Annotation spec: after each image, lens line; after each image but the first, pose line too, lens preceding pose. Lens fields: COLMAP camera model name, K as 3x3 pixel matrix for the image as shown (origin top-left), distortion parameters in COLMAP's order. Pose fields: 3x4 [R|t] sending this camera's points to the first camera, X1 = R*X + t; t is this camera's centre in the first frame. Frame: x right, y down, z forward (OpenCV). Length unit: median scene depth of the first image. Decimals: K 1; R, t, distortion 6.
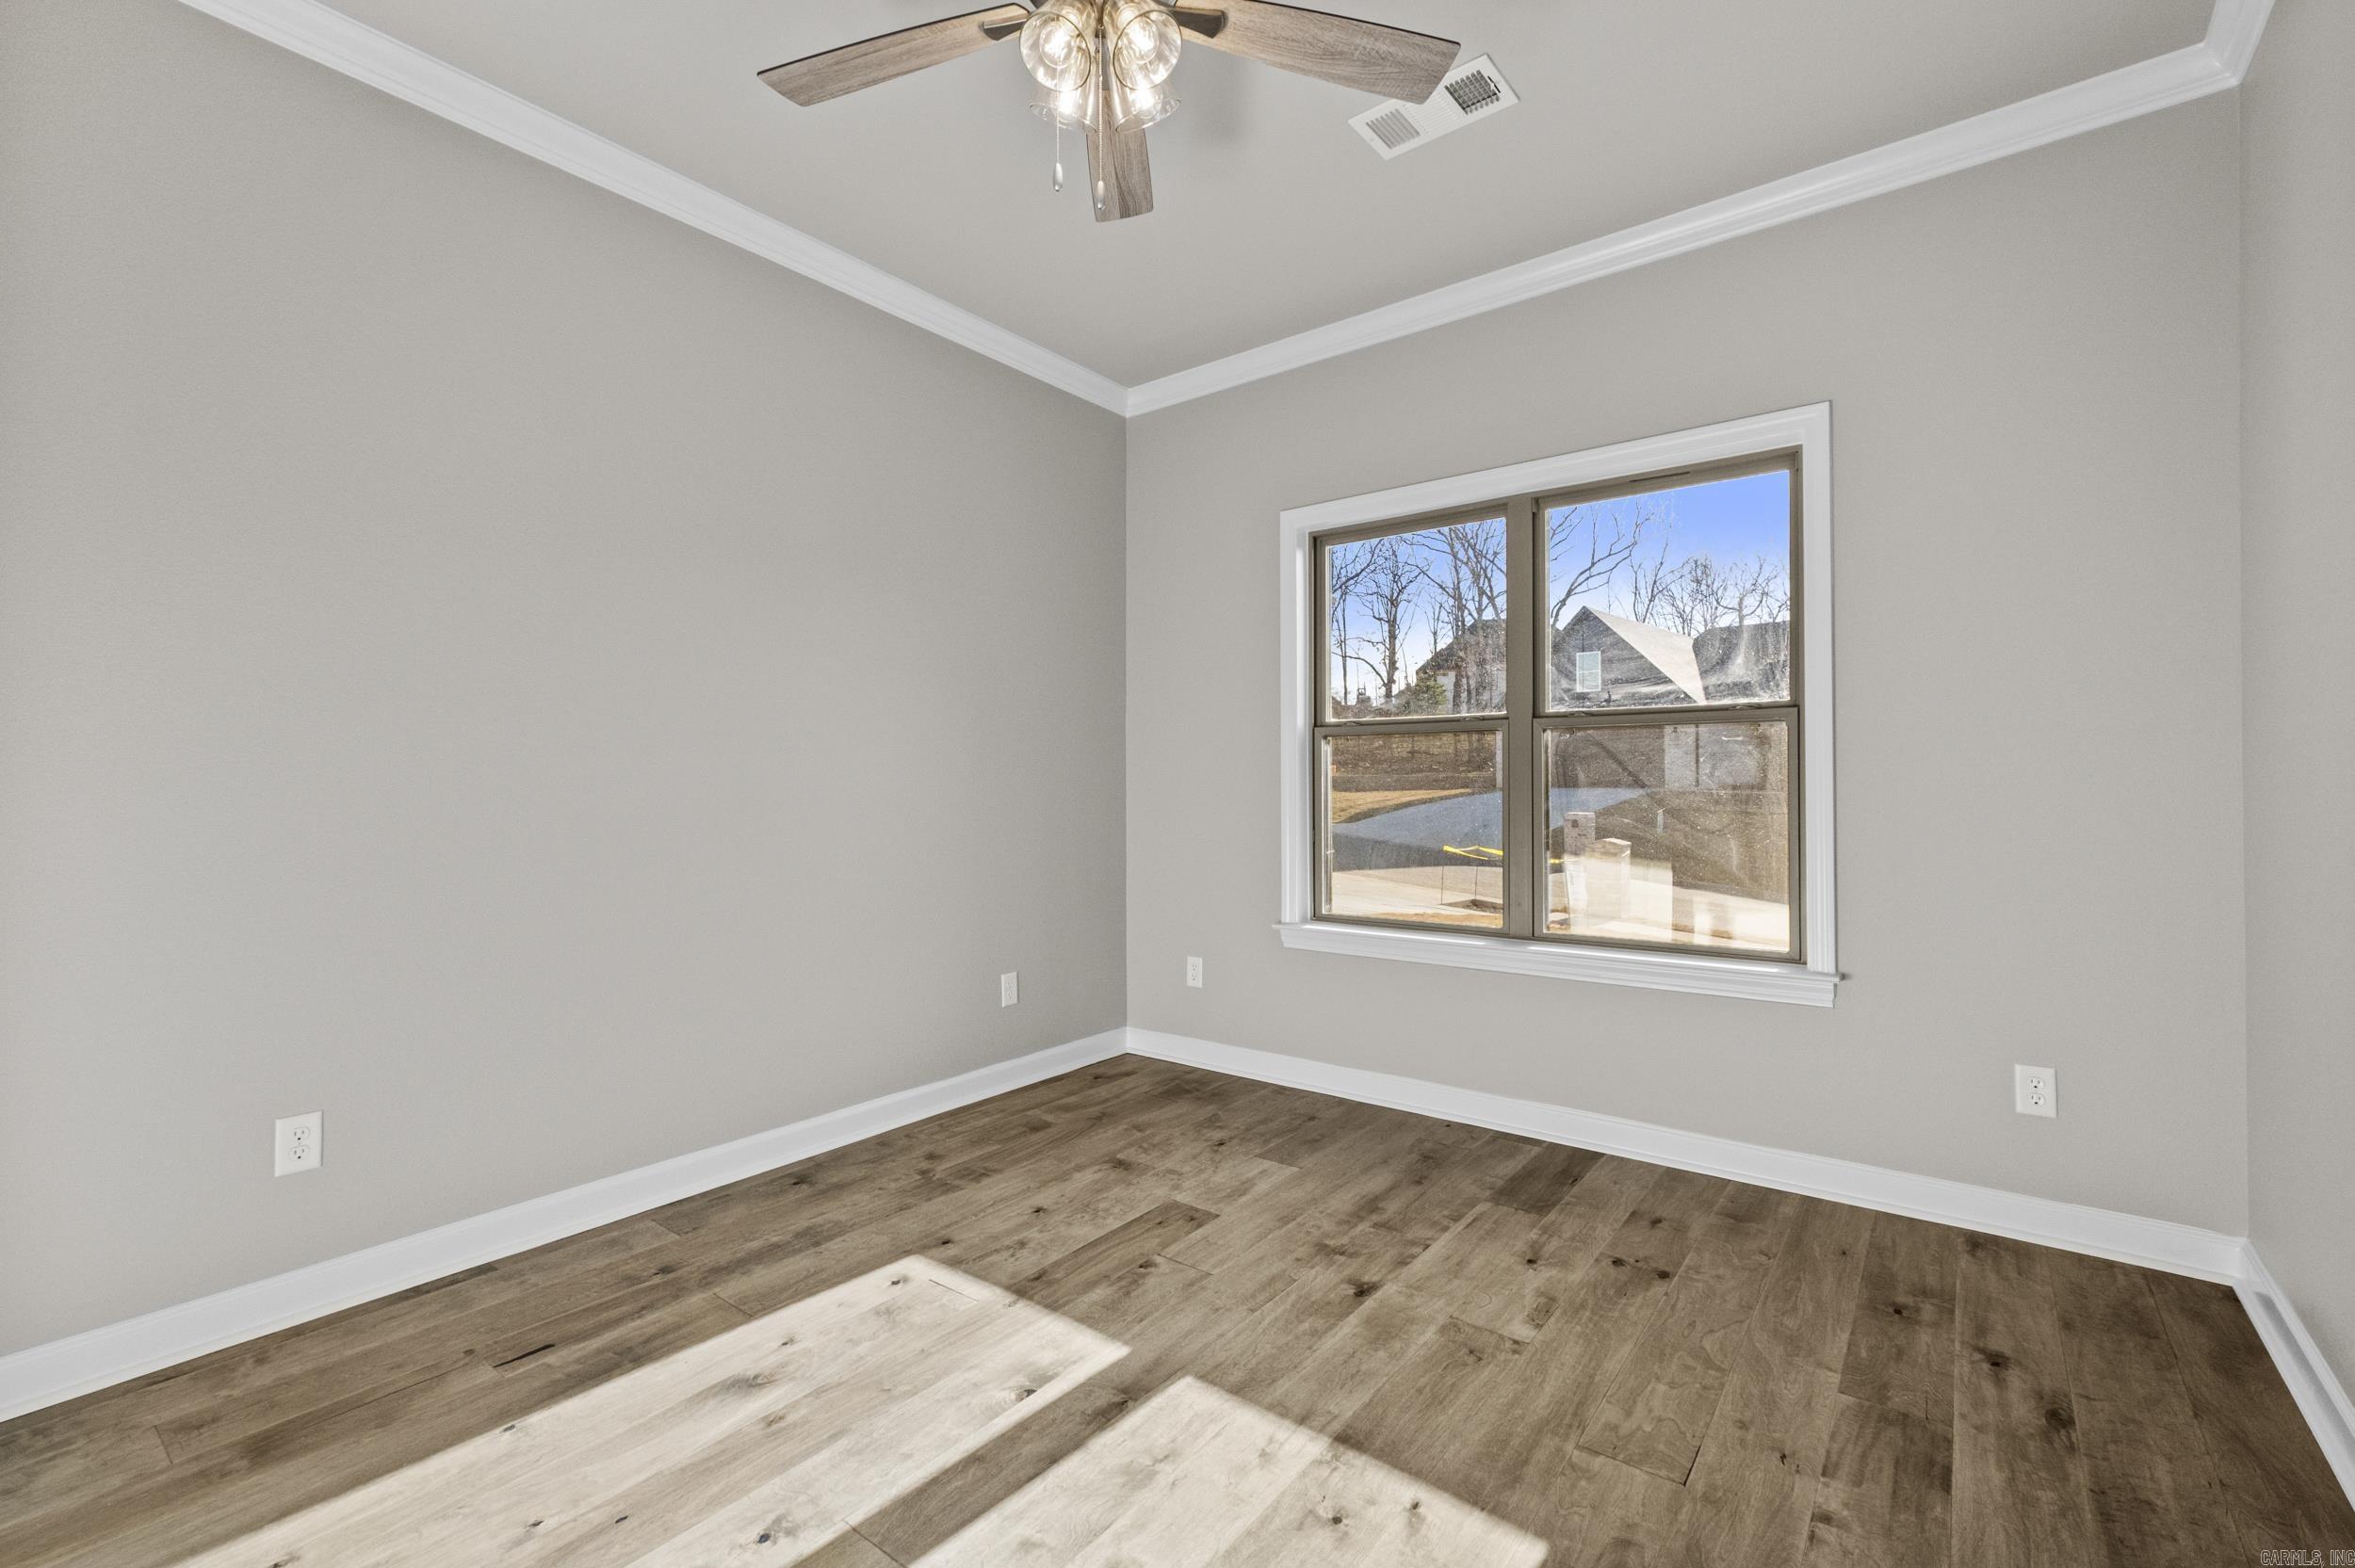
lens RADIAL K [[1019.3, 0, 1167.5], [0, 1019.3, 770.1], [0, 0, 1]] dist [0.005704, 0.000486]
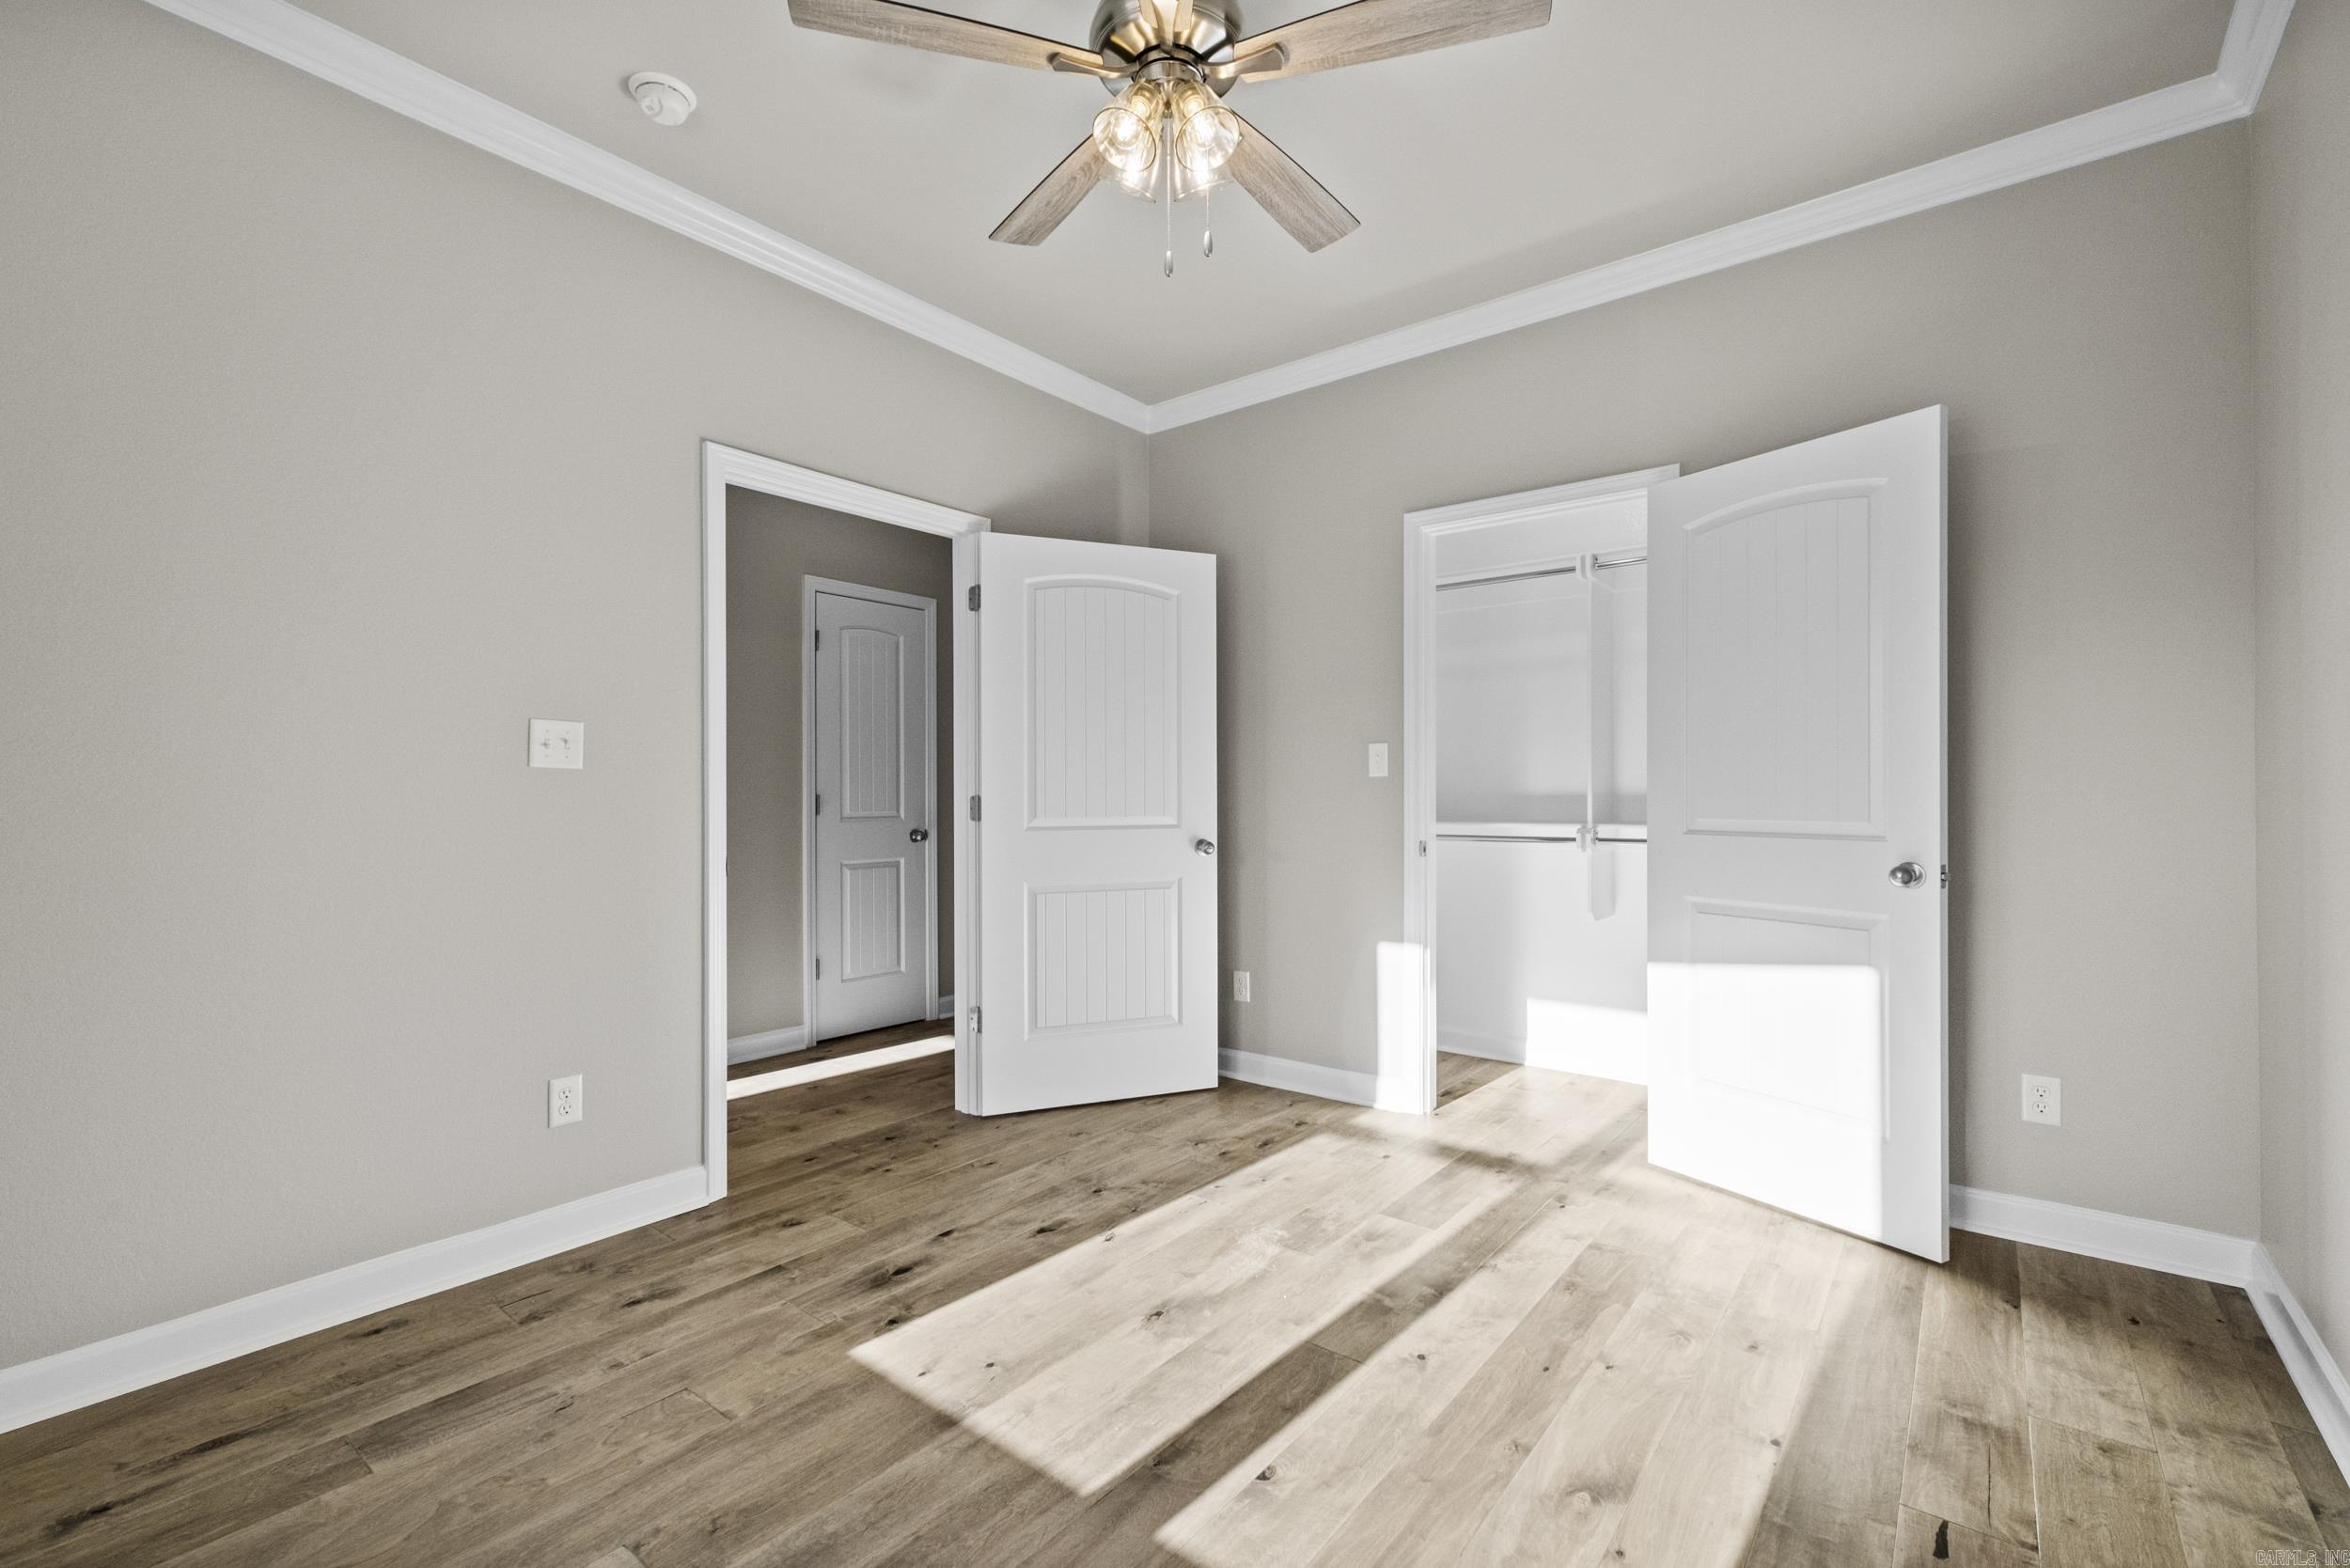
lens RADIAL K [[1024.8, 0, 1165.4], [0, 1024.8, 787.5], [0, 0, 1]] dist [0.006983, 0.000551]
pose [[-0.999904, 0.006723, 0.012144, -0.065725], [0.006460, 0.999747, -0.021553, 0.024241], [-0.012286, -0.021473, -0.999694, 1.963889]]
